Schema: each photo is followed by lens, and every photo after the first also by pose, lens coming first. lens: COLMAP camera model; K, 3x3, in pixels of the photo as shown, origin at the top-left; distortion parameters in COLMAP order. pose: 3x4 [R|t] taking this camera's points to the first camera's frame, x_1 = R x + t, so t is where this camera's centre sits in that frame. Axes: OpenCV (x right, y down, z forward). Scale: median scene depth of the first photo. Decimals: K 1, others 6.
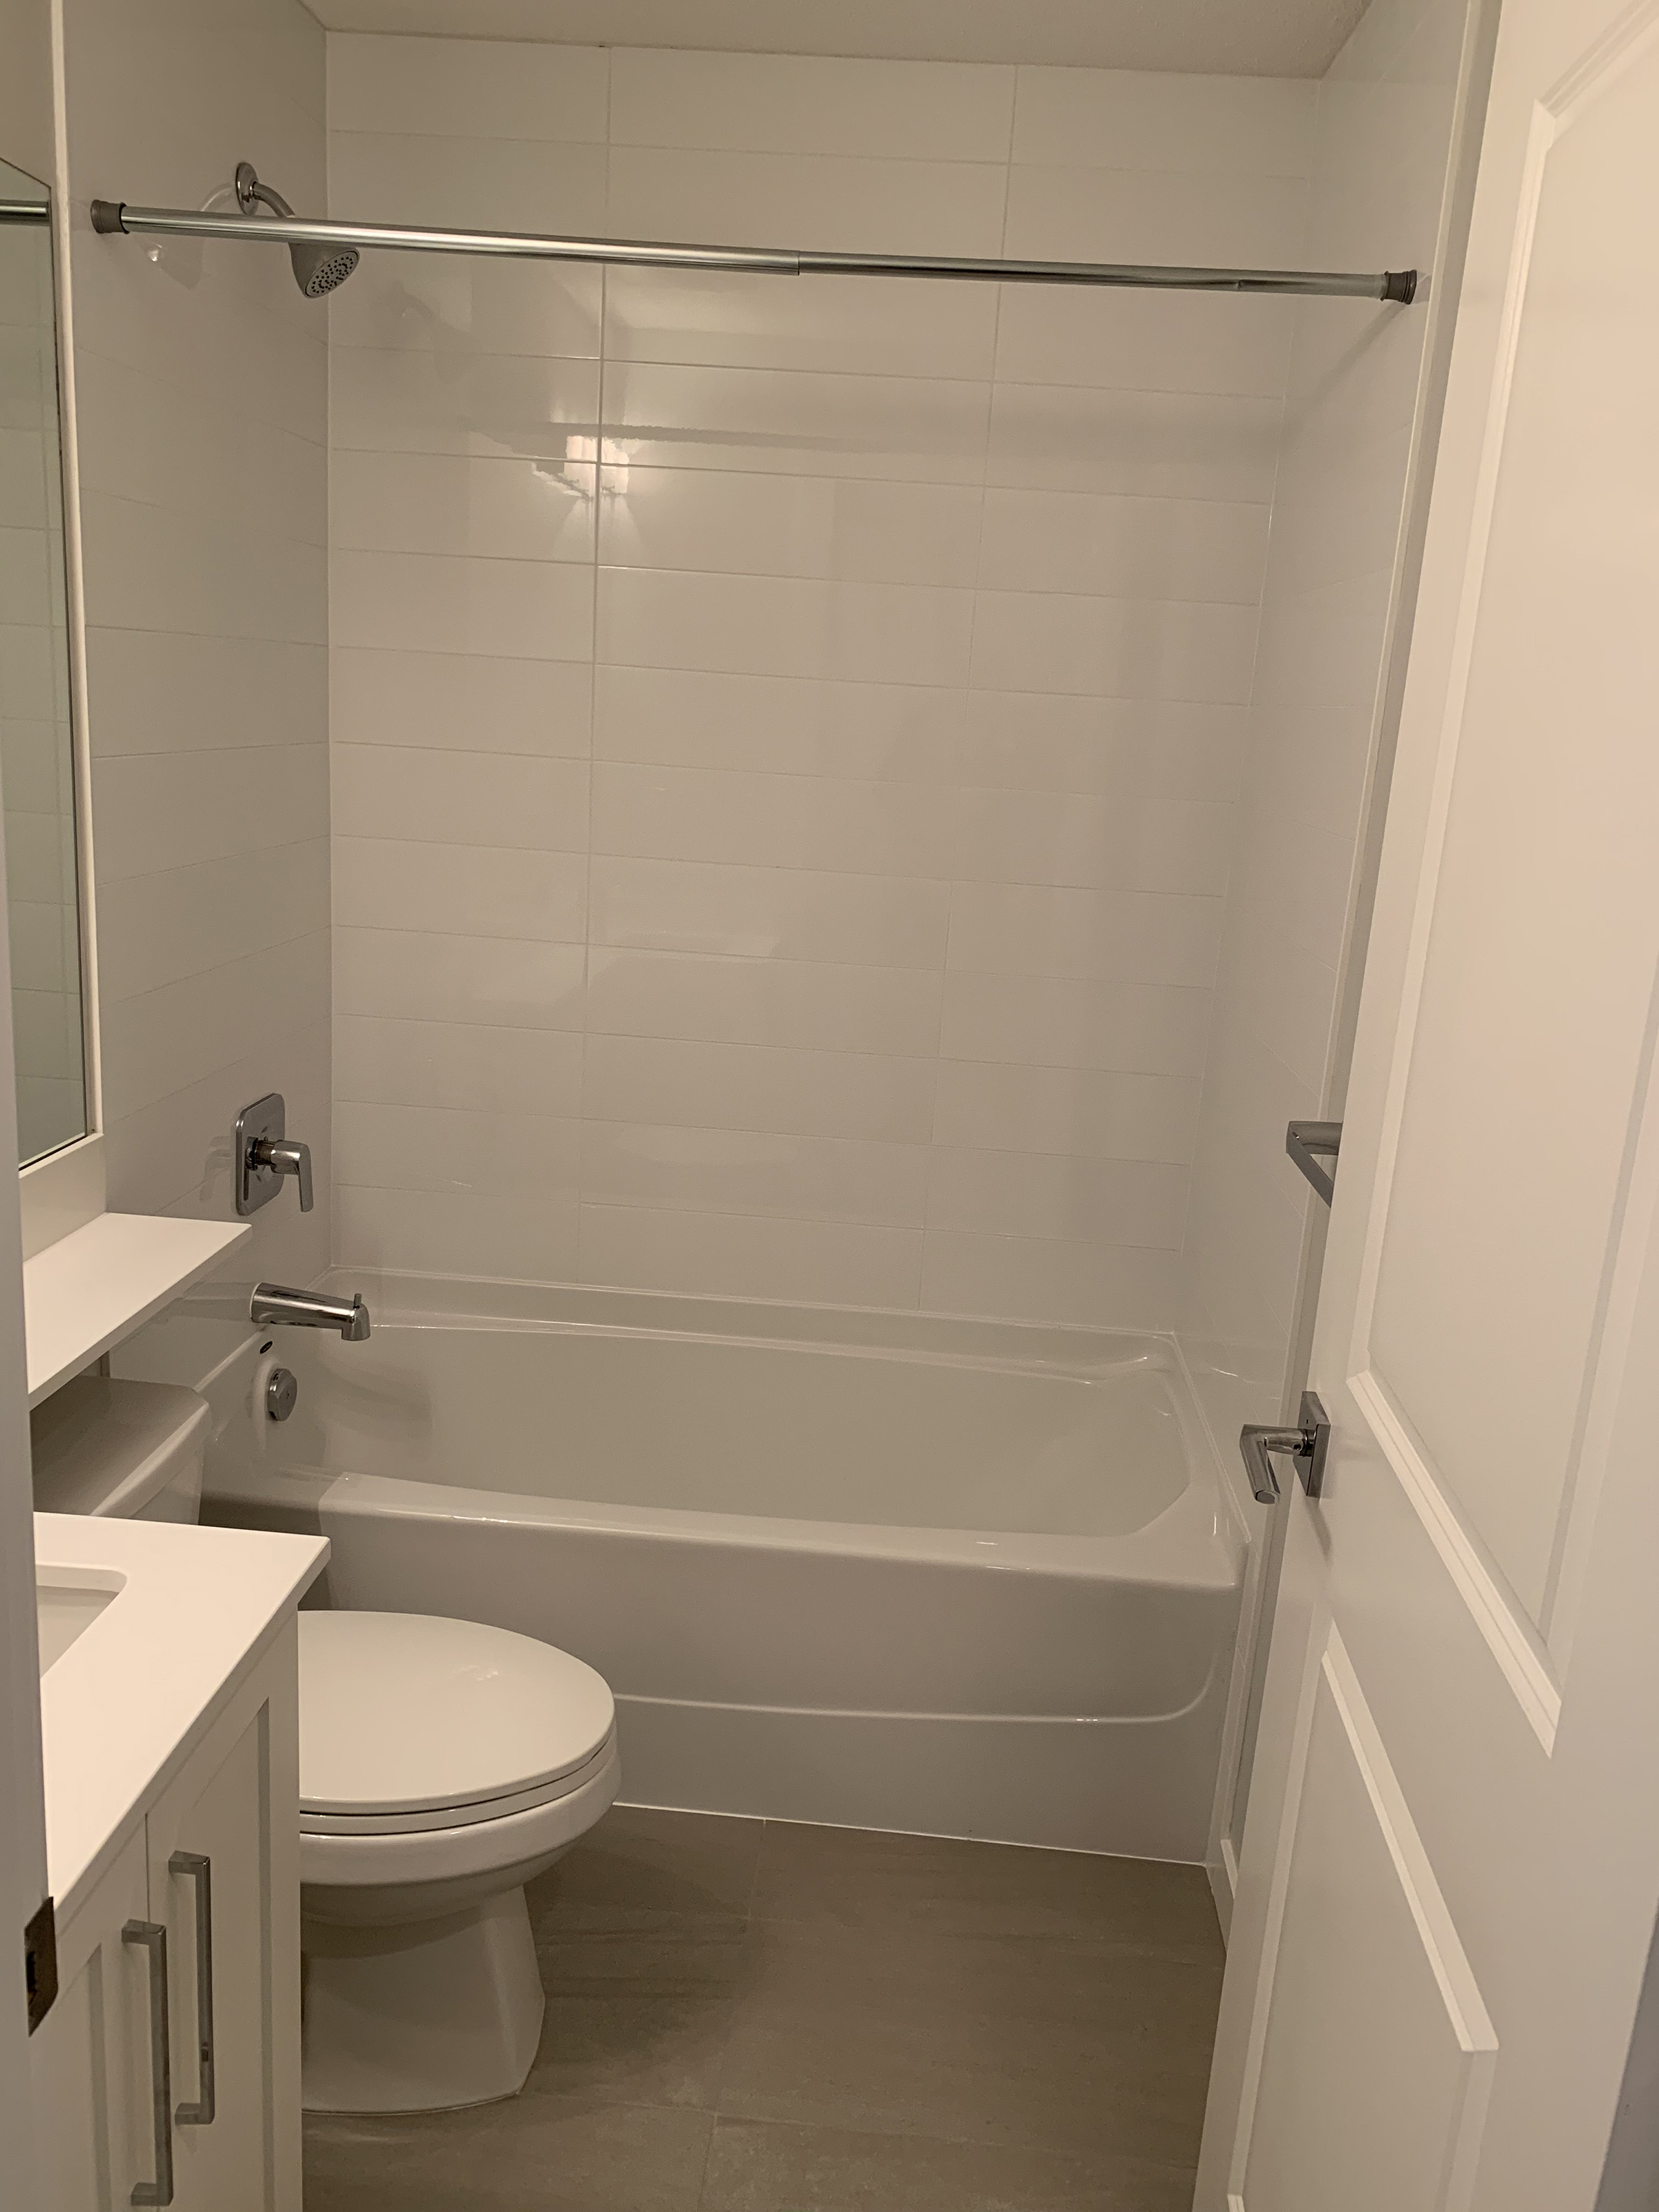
lens RADIAL K [[1702.3, 0, 839.3], [0, 1702.3, 1099.0], [0, 0, 1]] dist [0.017098, -0.006895]
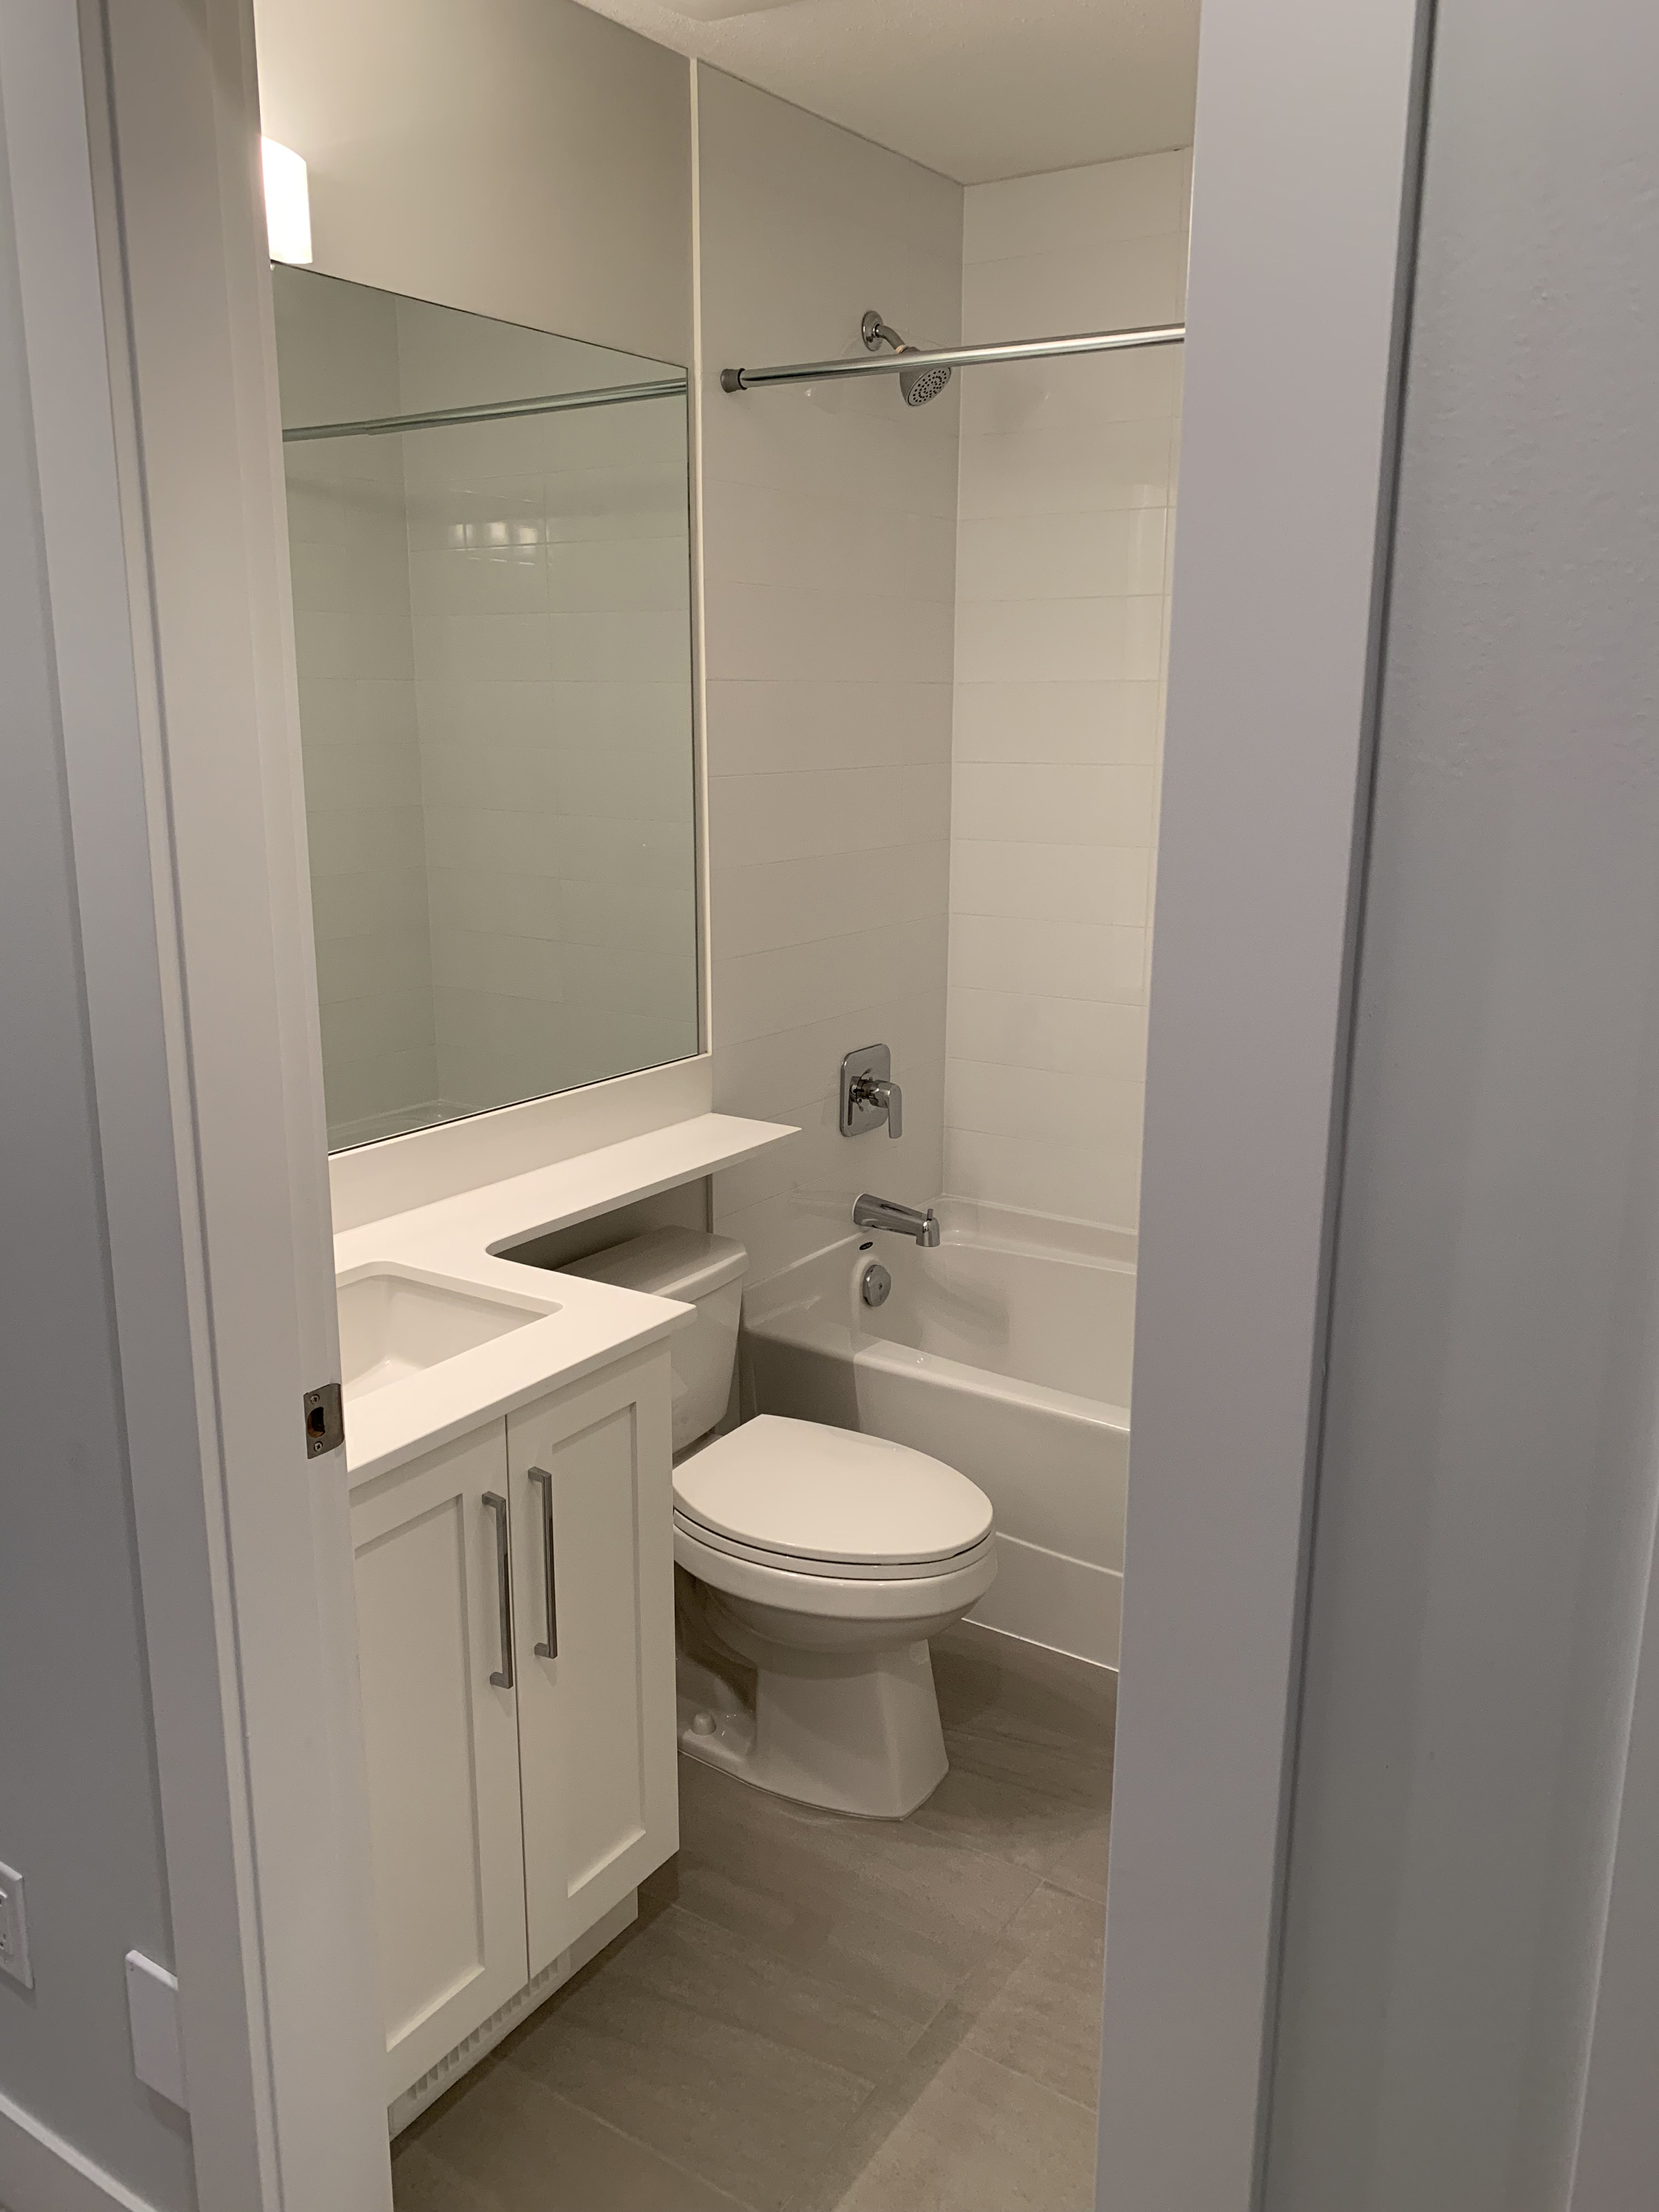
lens RADIAL K [[1668.2, 0, 852.9], [0, 1668.2, 1097.4], [0, 0, 1]] dist [0.136222, -0.335876]
pose [[0.875933, 0.062561, -0.478360, 0.281691], [-0.069417, 0.997582, 0.003354, 0.039230], [0.477413, 0.030268, 0.878157, -0.104802]]
